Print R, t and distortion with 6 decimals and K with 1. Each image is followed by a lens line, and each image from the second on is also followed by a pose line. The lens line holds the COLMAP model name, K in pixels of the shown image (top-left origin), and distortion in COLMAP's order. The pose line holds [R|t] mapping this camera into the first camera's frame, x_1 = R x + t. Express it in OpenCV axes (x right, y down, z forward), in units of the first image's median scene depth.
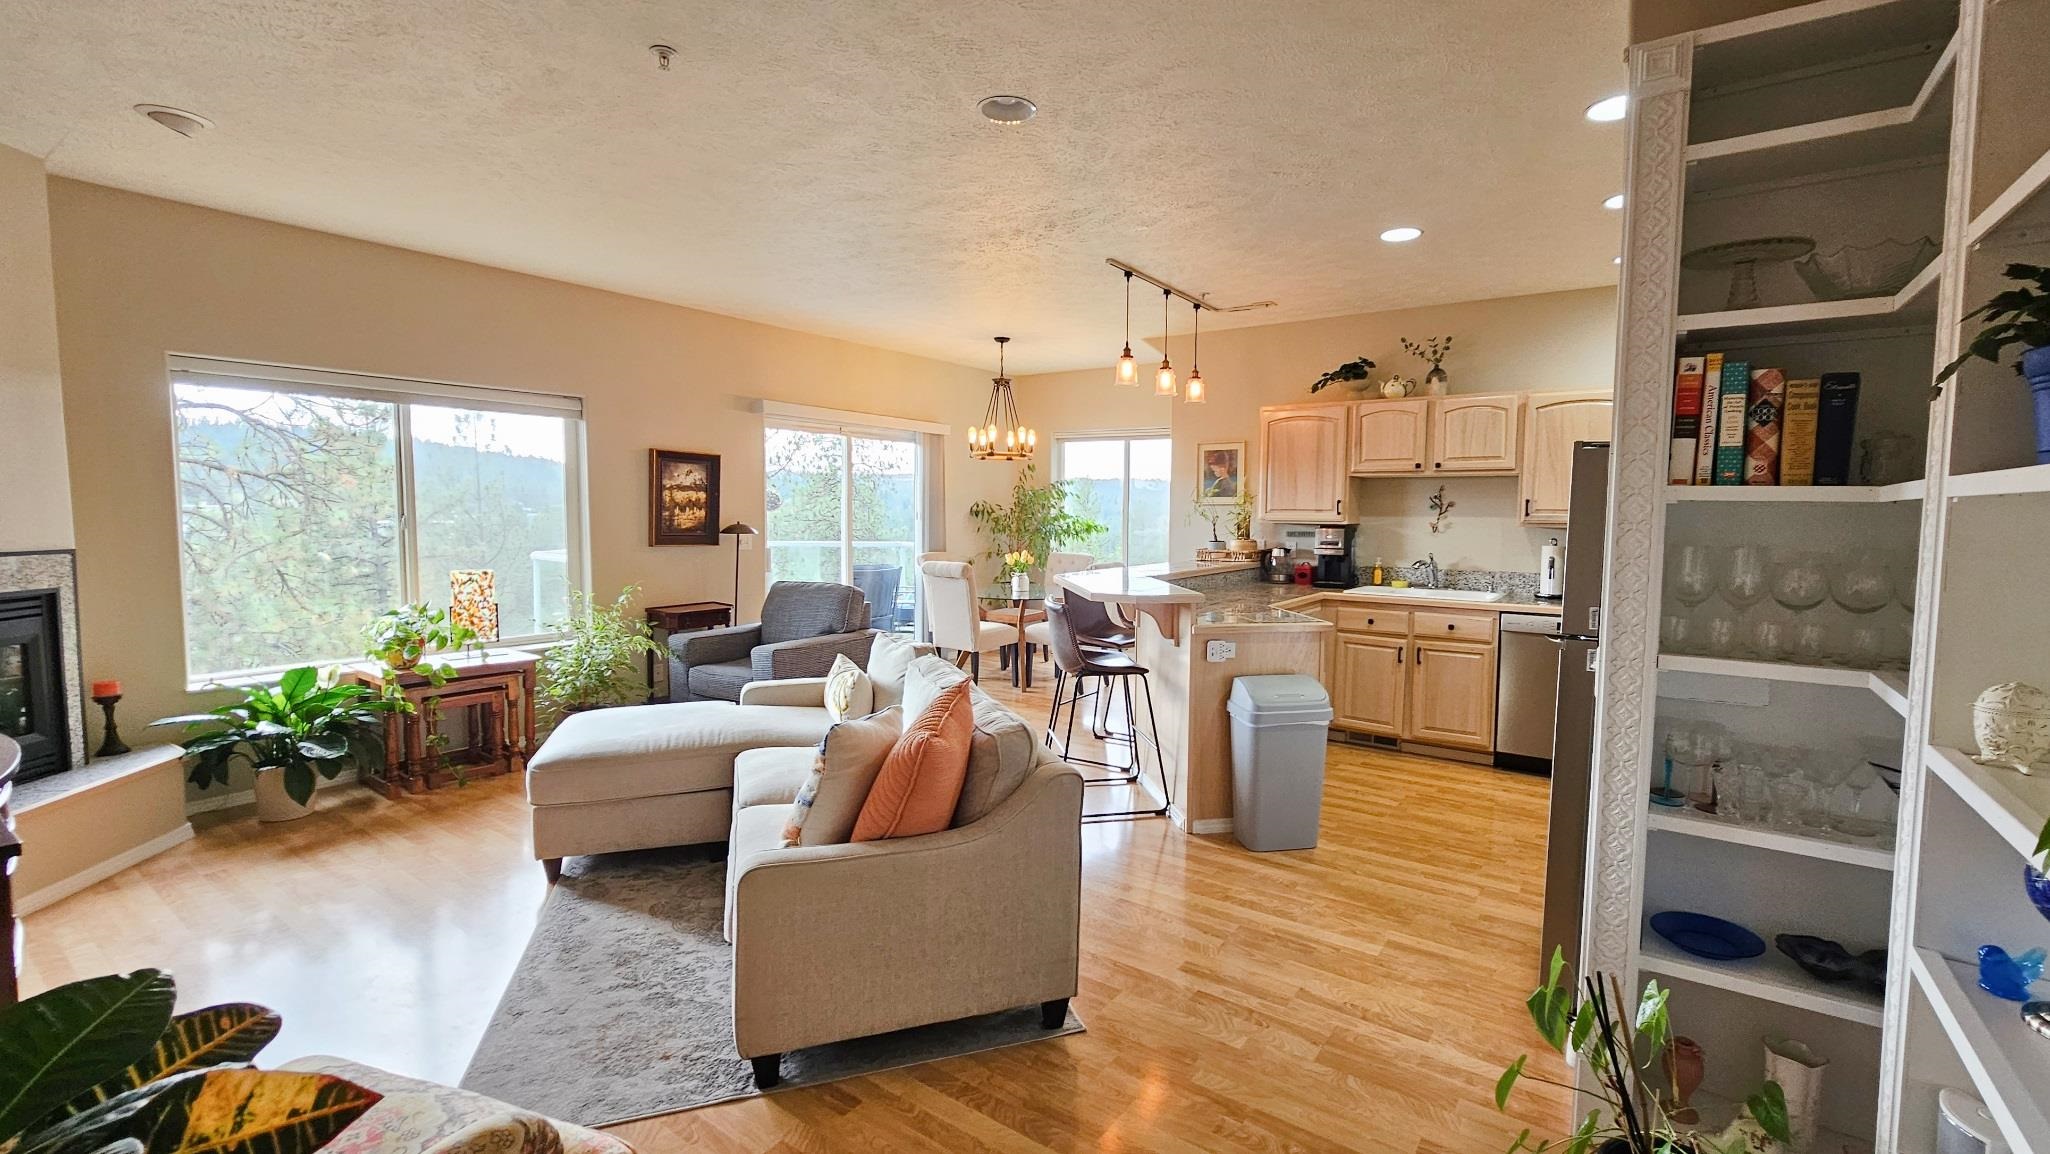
lens RADIAL K [[860.1, 0, 1036.2], [0, 860.1, 570.8], [0, 0, 1]] dist [-0.000848, 0.000144]
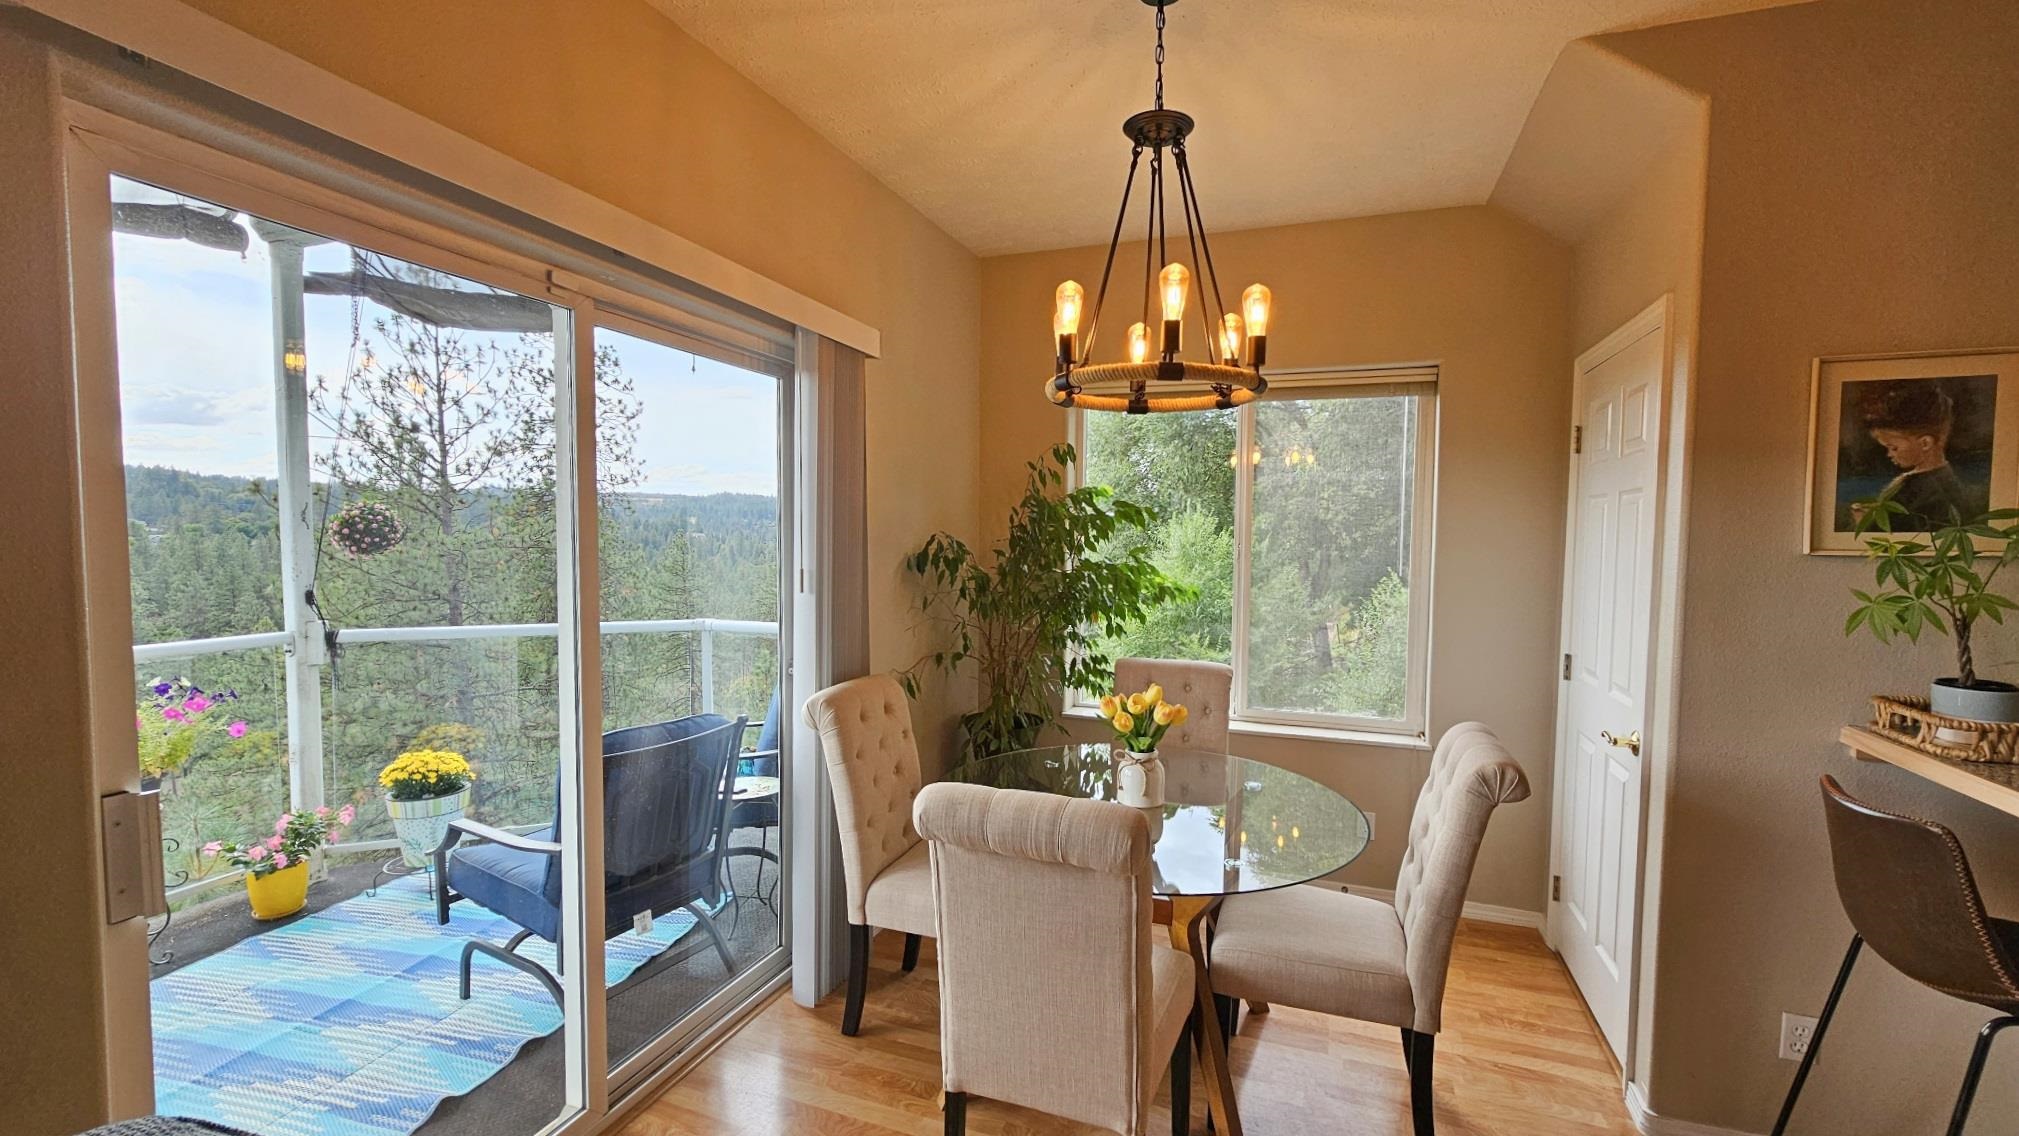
lens RADIAL K [[847.1, 0, 1008.7], [0, 847.1, 576.2], [0, 0, 1]] dist [-0.000848, 0.000144]
pose [[0.965409, -0.012864, 0.260422, -0.202098], [0.017319, 0.999740, -0.014822, -0.081356], [-0.260164, 0.018819, 0.965381, 0.902404]]
